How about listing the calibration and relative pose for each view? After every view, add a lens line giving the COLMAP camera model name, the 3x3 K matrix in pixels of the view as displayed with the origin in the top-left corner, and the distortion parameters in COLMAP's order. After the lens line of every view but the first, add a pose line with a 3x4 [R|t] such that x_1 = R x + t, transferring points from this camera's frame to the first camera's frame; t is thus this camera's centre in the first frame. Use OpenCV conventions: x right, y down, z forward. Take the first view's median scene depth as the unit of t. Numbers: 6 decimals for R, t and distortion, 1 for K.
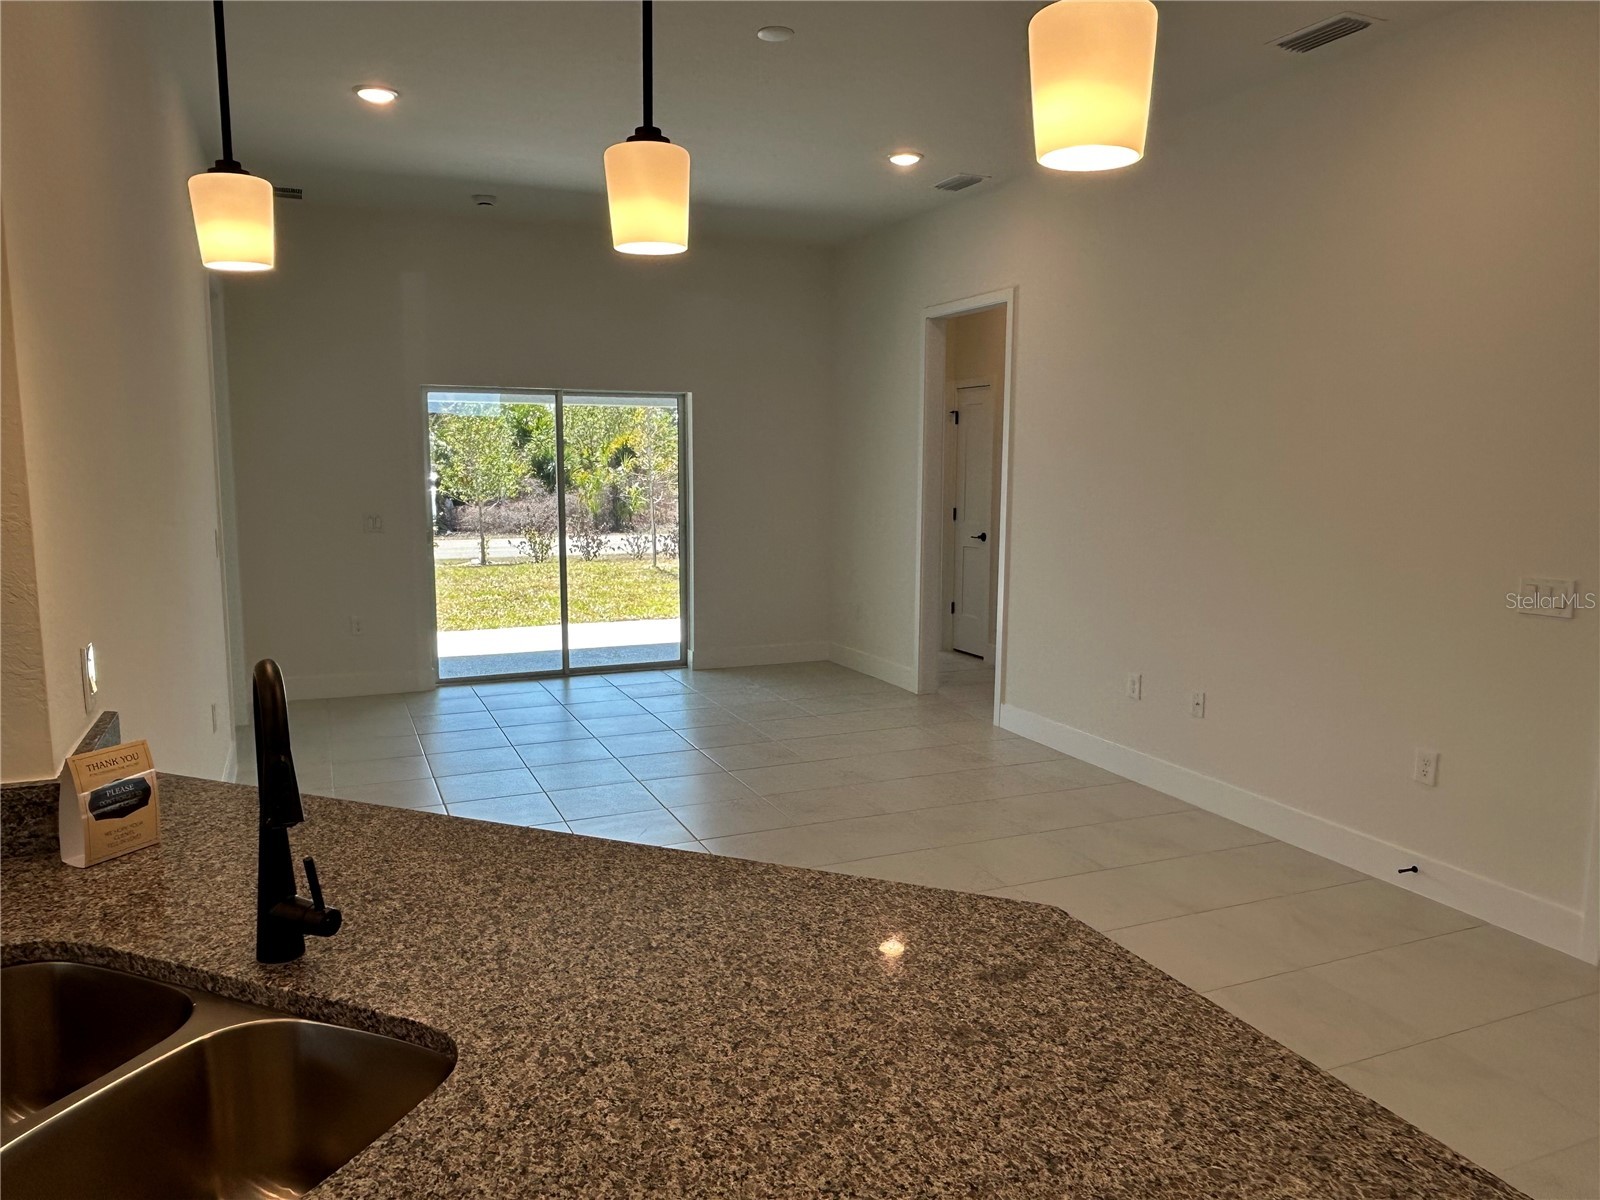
lens RADIAL K [[1110.2, 0, 800.5], [0, 1110.2, 600.5], [0, 0, 1]] dist [0.006753, -0.016397]
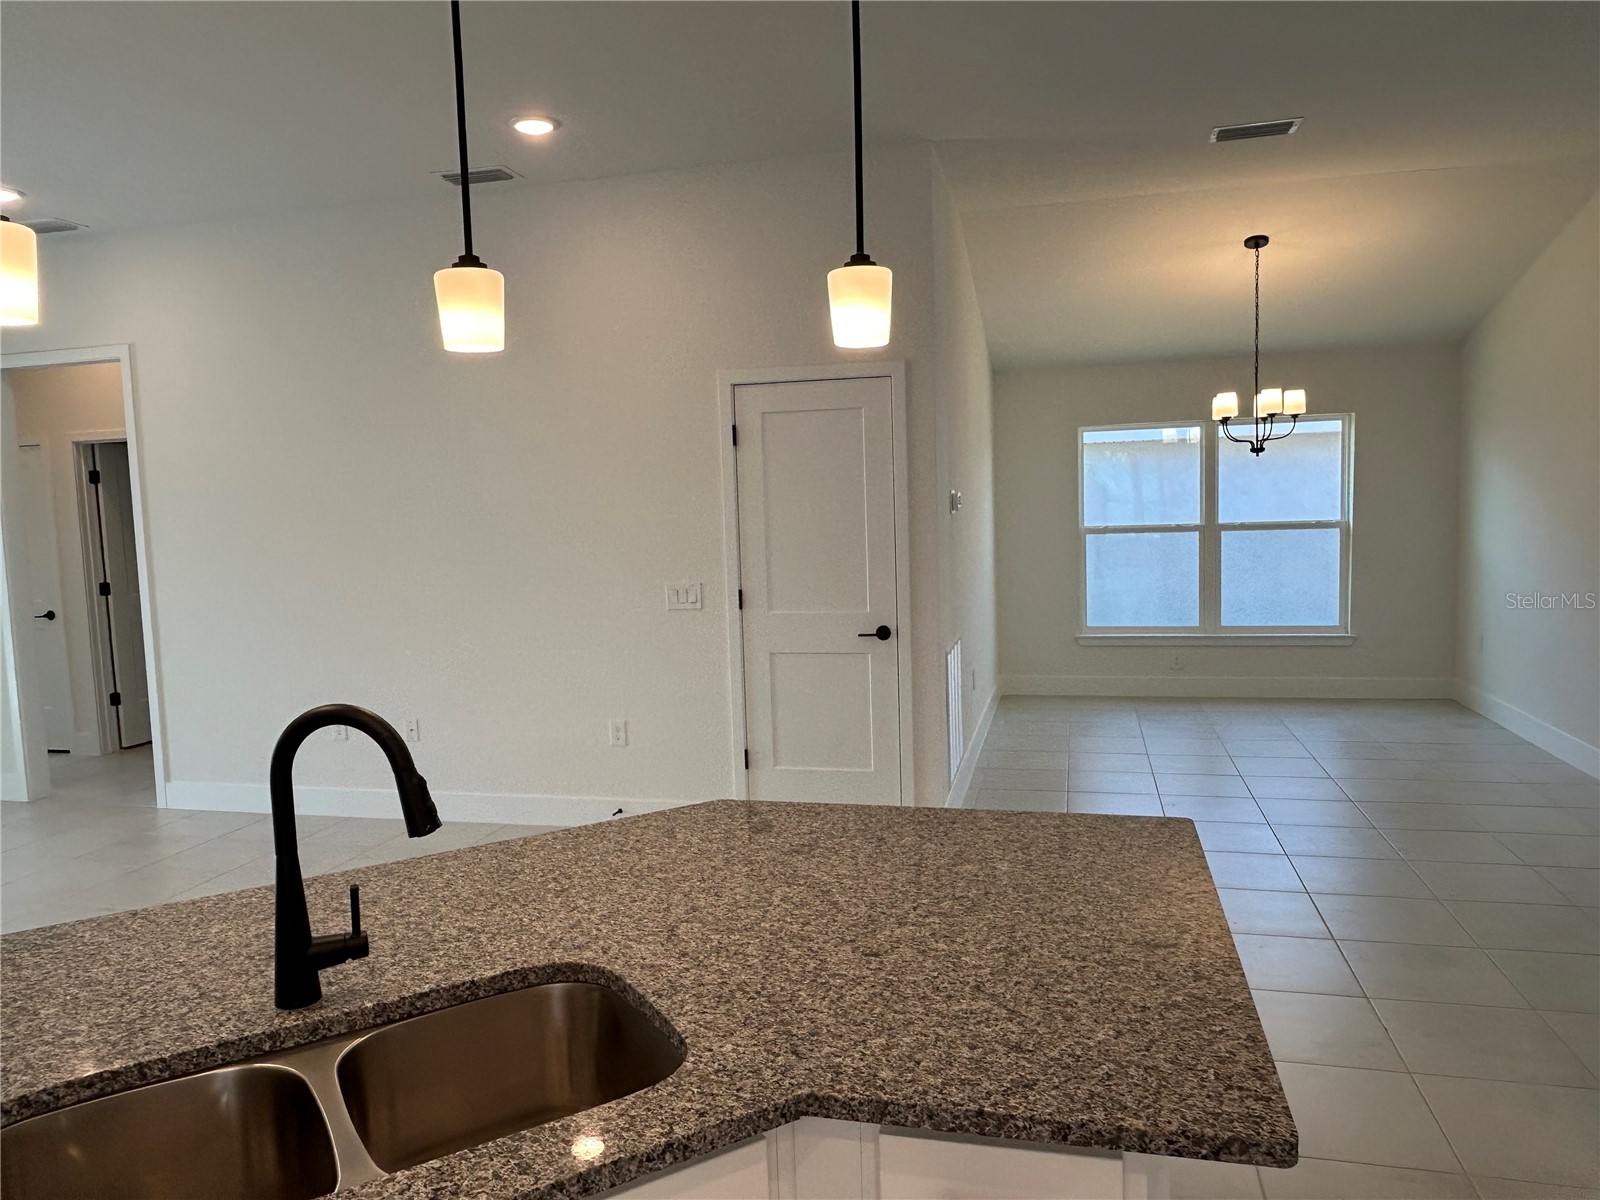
lens RADIAL K [[1110.2, 0, 799.8], [0, 1110.2, 597.9], [0, 0, 1]] dist [0.006753, -0.016397]
pose [[0.600443, -0.095298, 0.793969, -0.804708], [0.139051, 0.990191, 0.013692, -0.000554], [-0.787485, 0.102181, 0.607804, -0.024311]]
